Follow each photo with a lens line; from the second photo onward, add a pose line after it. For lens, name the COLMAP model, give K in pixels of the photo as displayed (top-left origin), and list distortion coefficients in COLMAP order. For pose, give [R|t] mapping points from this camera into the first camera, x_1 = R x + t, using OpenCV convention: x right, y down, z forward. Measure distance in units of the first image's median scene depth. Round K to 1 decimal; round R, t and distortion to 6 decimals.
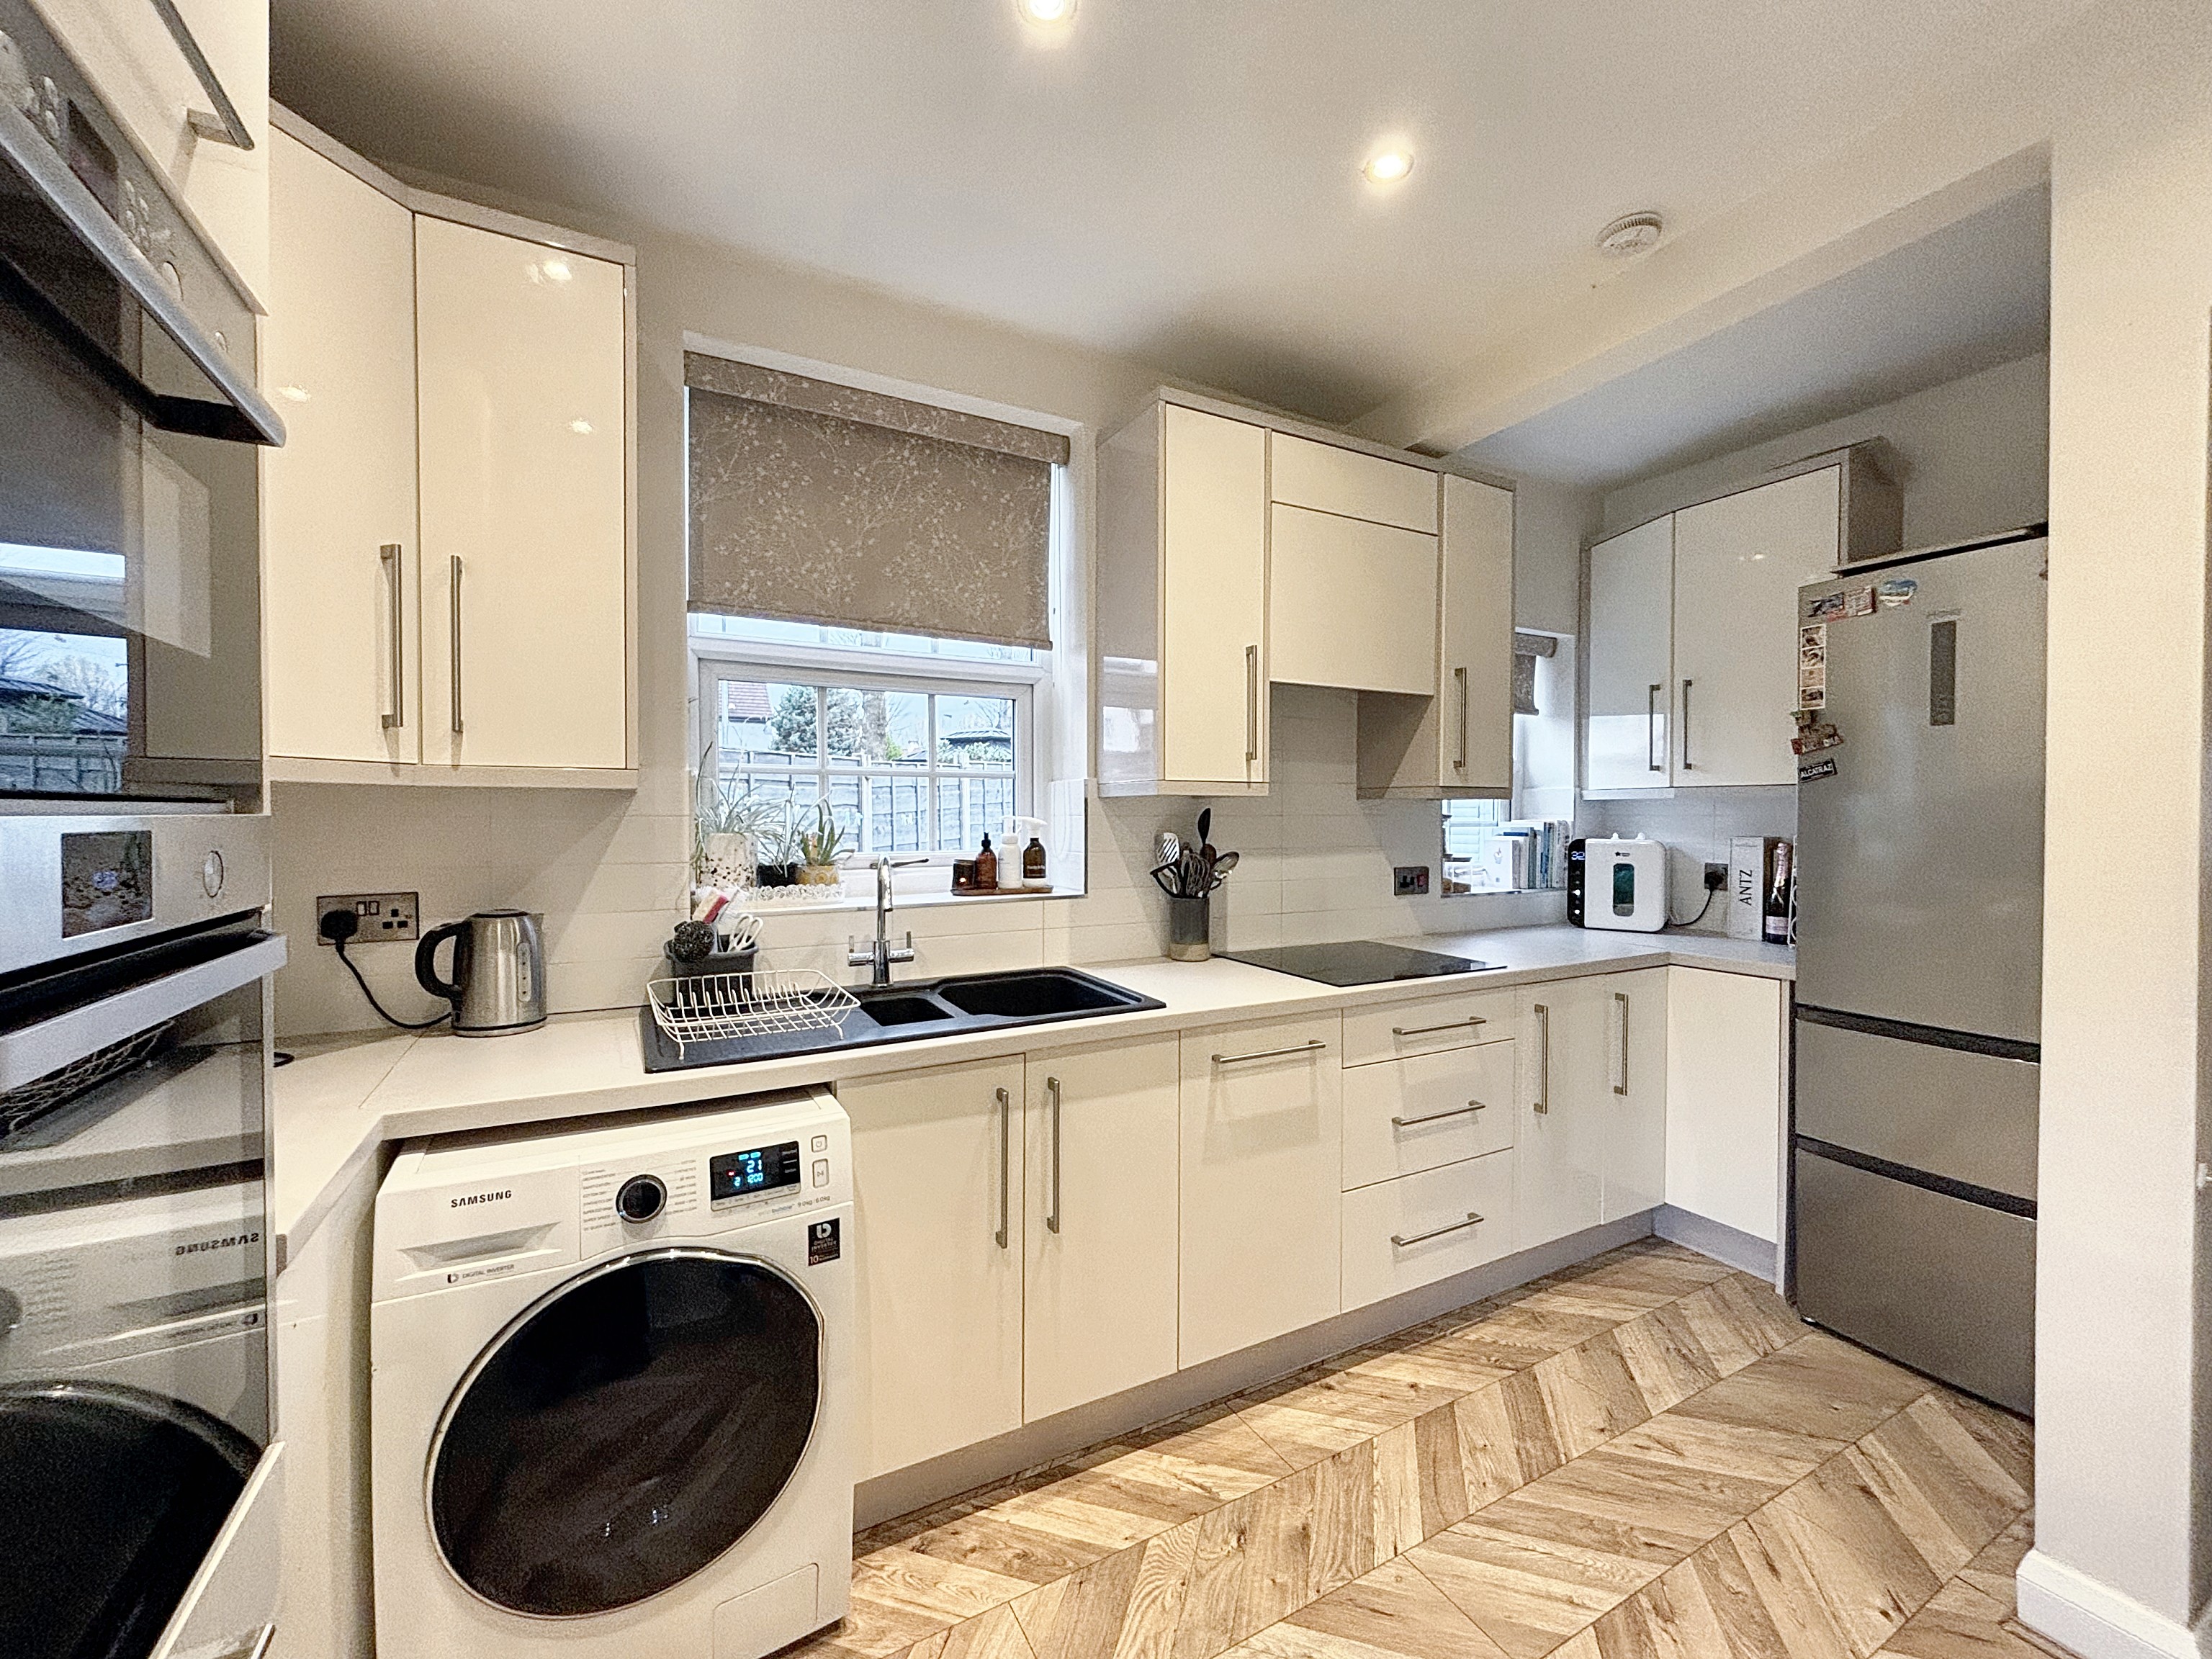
lens RADIAL K [[895.5, 0, 1100.8], [0, 895.5, 825.9], [0, 0, 1]] dist [-0.018223, 0.011592]
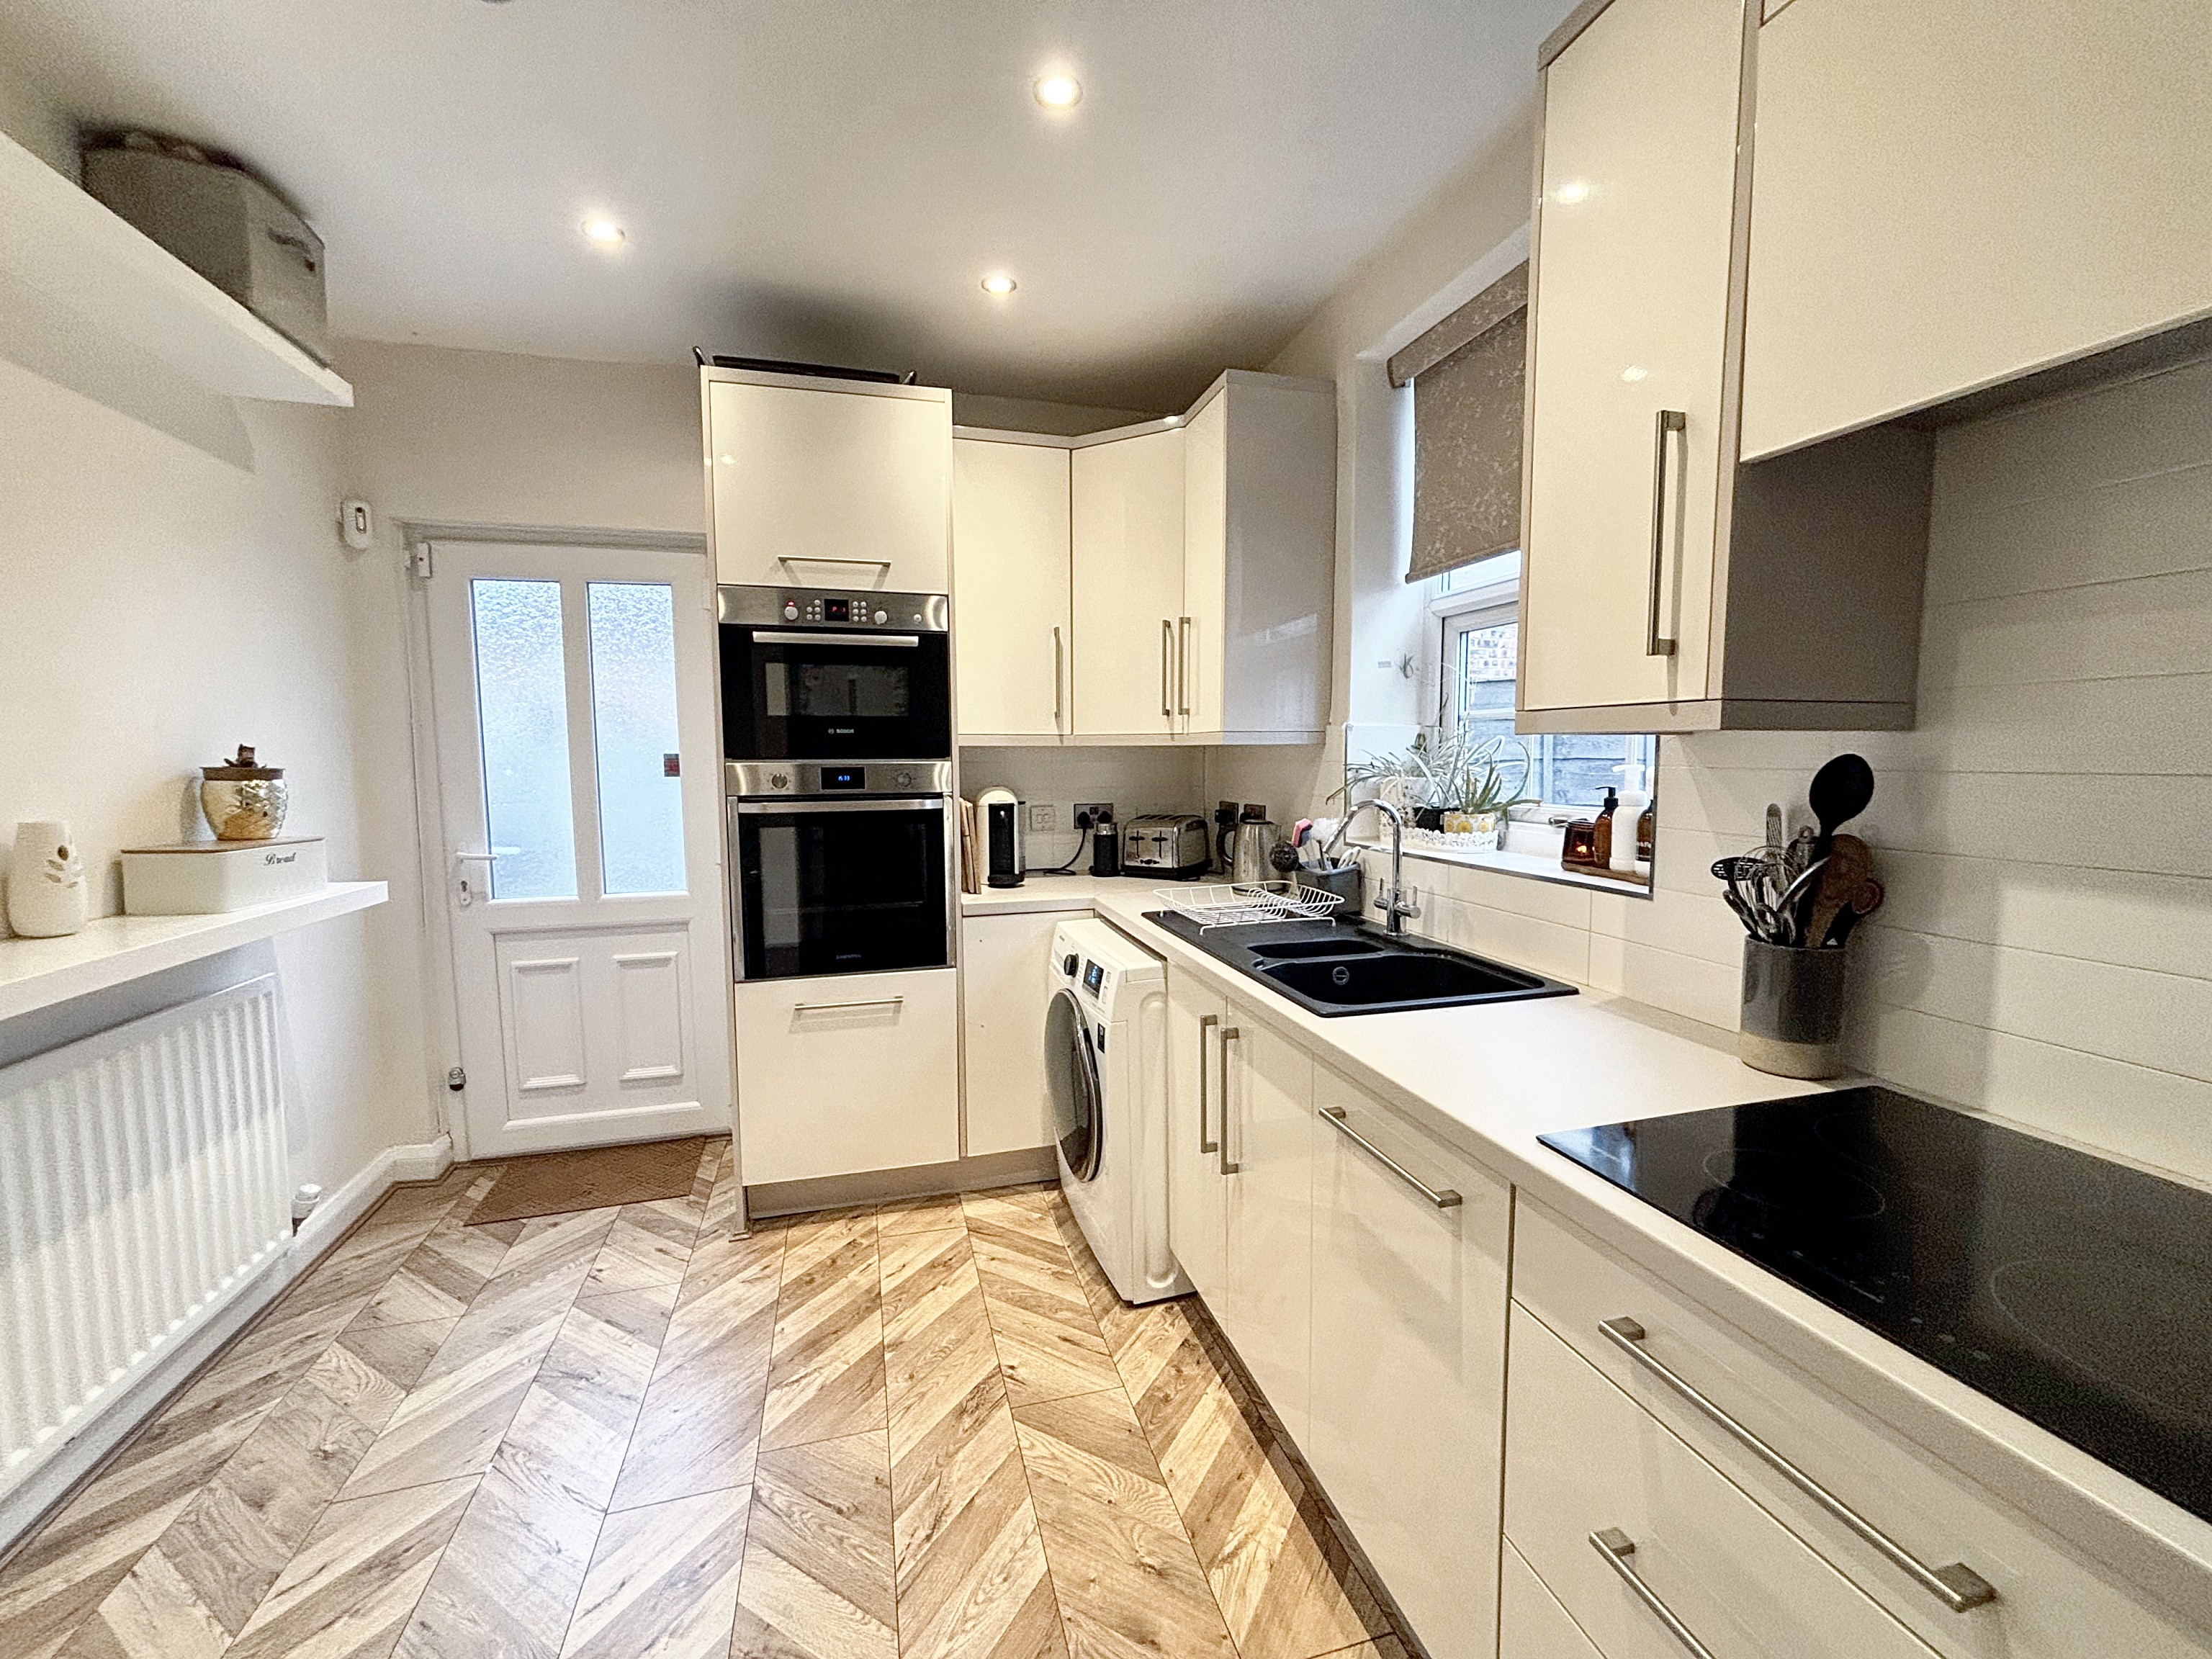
lens RADIAL K [[895.5, 0, 1100.8], [0, 895.5, 825.9], [0, 0, 1]] dist [-0.018223, 0.011592]
pose [[-0.221091, 0.080803, -0.971900, 0.899659], [-0.011540, 0.996275, 0.085455, -0.025468], [0.975185, 0.030109, -0.219335, 1.025670]]
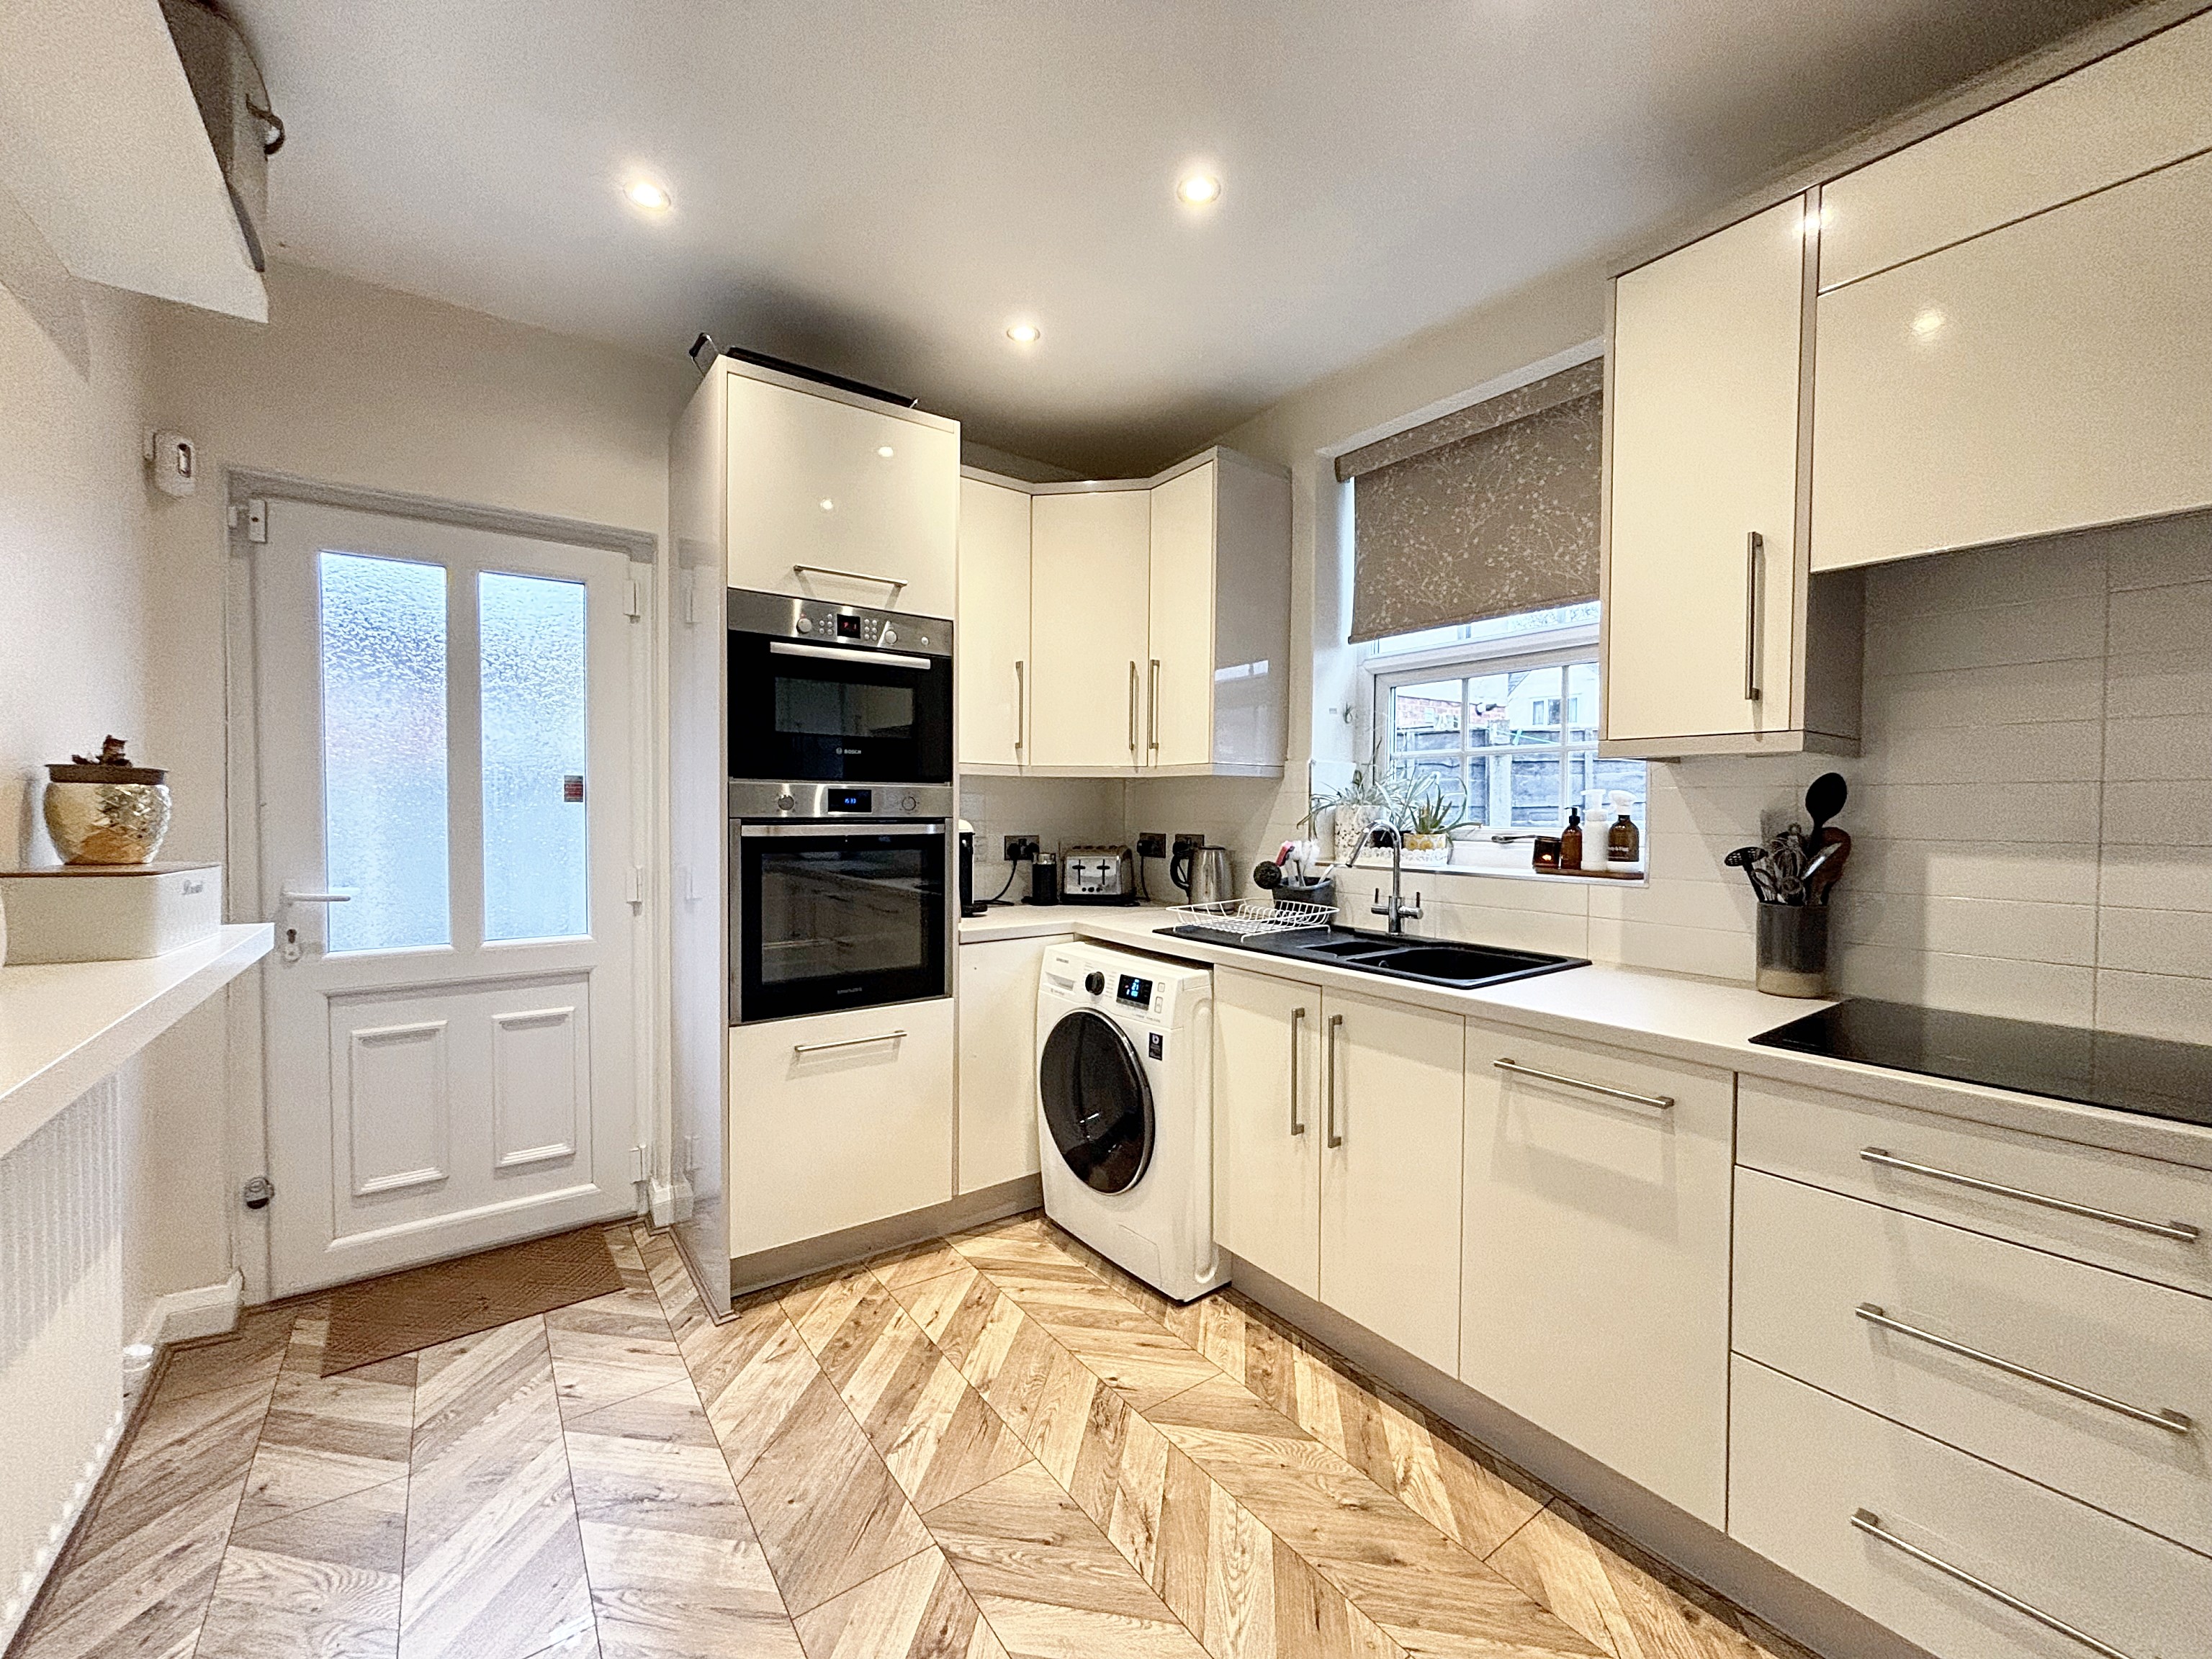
lens RADIAL K [[895.5, 0, 1100.8], [0, 895.5, 825.9], [0, 0, 1]] dist [-0.018223, 0.011592]
pose [[0.133967, 0.020205, -0.990780, 0.991251], [-0.023701, 0.999571, 0.017179, 0.029122], [0.990702, 0.021181, 0.134388, 0.519564]]
